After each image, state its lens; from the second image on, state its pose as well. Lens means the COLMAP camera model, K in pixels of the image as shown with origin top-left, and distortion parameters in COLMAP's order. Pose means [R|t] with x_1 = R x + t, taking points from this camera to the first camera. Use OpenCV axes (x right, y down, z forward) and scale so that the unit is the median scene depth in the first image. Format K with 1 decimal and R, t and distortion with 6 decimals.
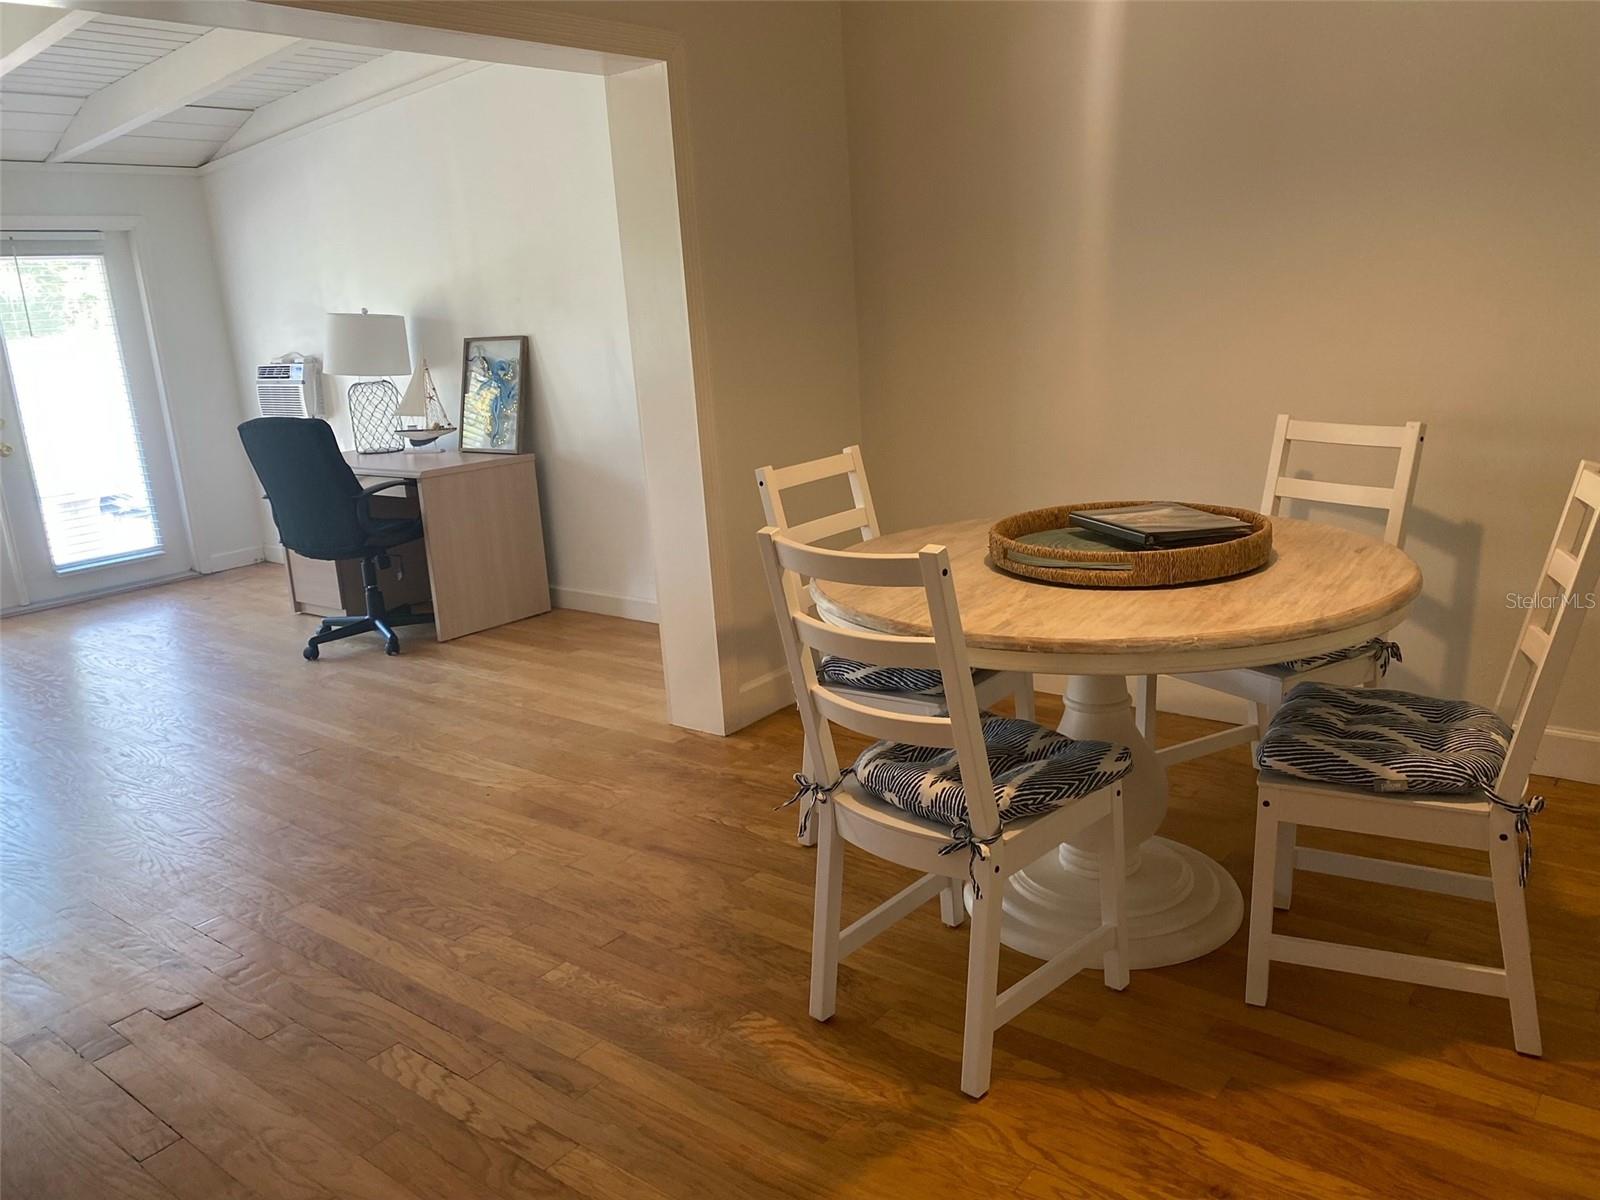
lens RADIAL K [[1218.0, 0, 792.0], [0, 1218.0, 602.9], [0, 0, 1]] dist [0.022802, -0.017915]
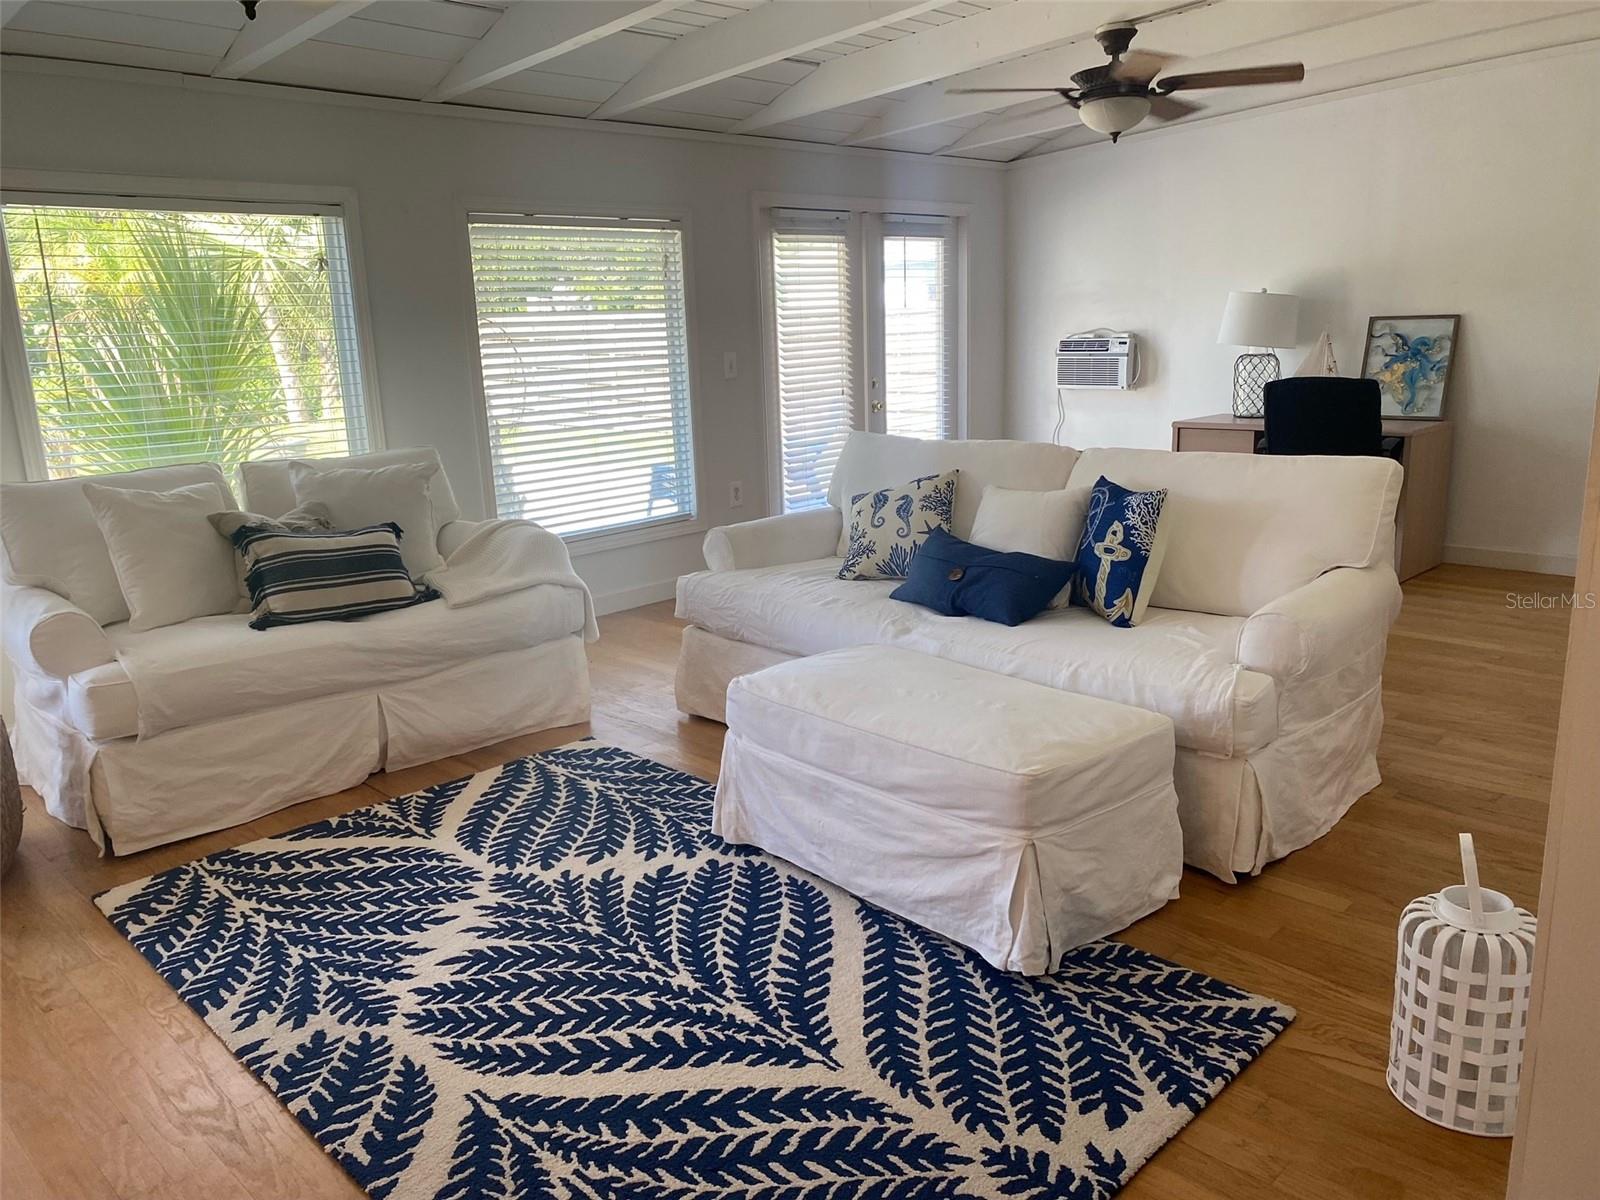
lens RADIAL K [[1218.0, 0, 793.7], [0, 1218.0, 598.7], [0, 0, 1]] dist [0.022802, -0.017915]
pose [[0.994685, 0.053226, -0.088136, -0.728272], [-0.054164, 0.998498, -0.008284, 0.083685], [0.087563, 0.013014, 0.996074, -0.167041]]
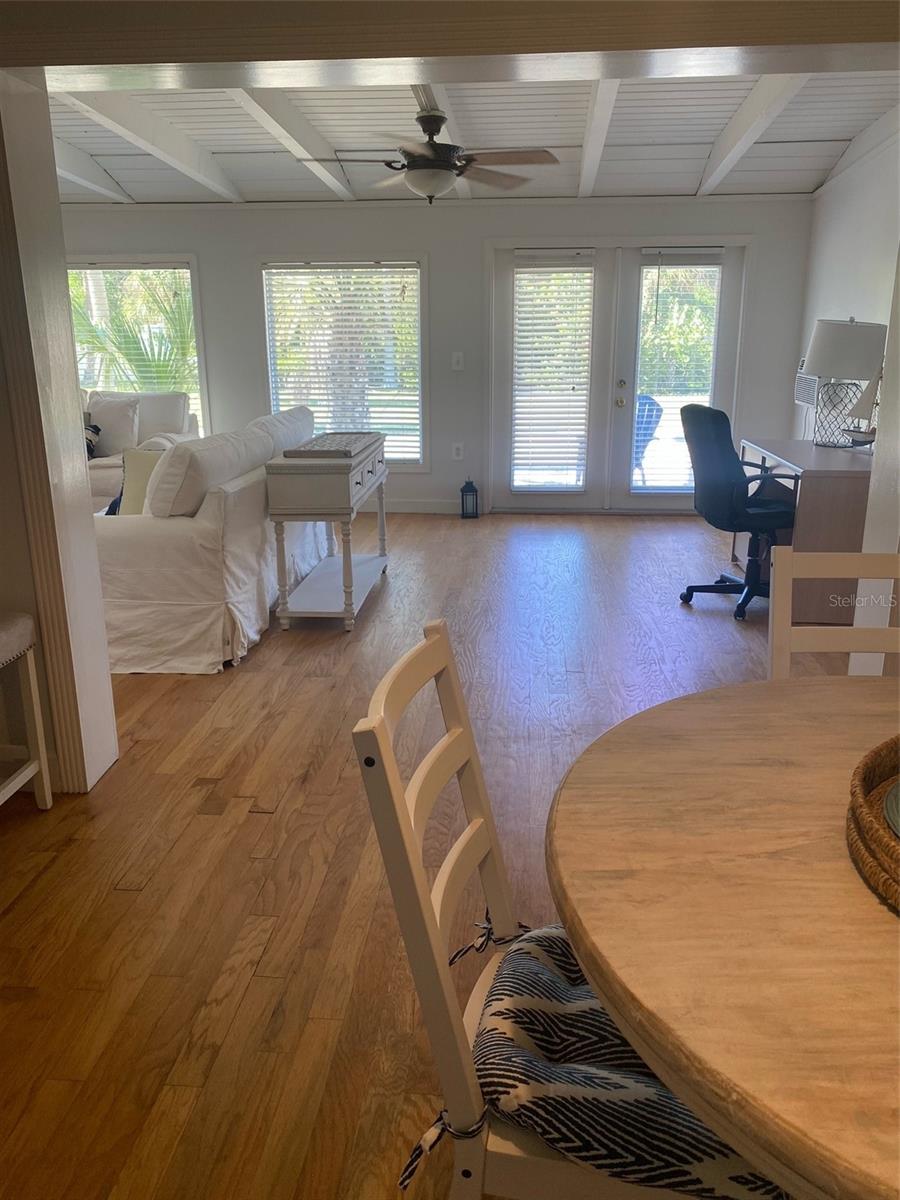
lens RADIAL K [[913.5, 0, 445.2], [0, 913.5, 591.4], [0, 0, 1]] dist [0.022802, -0.017915]
pose [[0.557213, 0.289363, -0.778320, 0.183792], [-0.233023, 0.954145, 0.187906, -0.079350], [0.797003, 0.076663, 0.599090, 0.241738]]
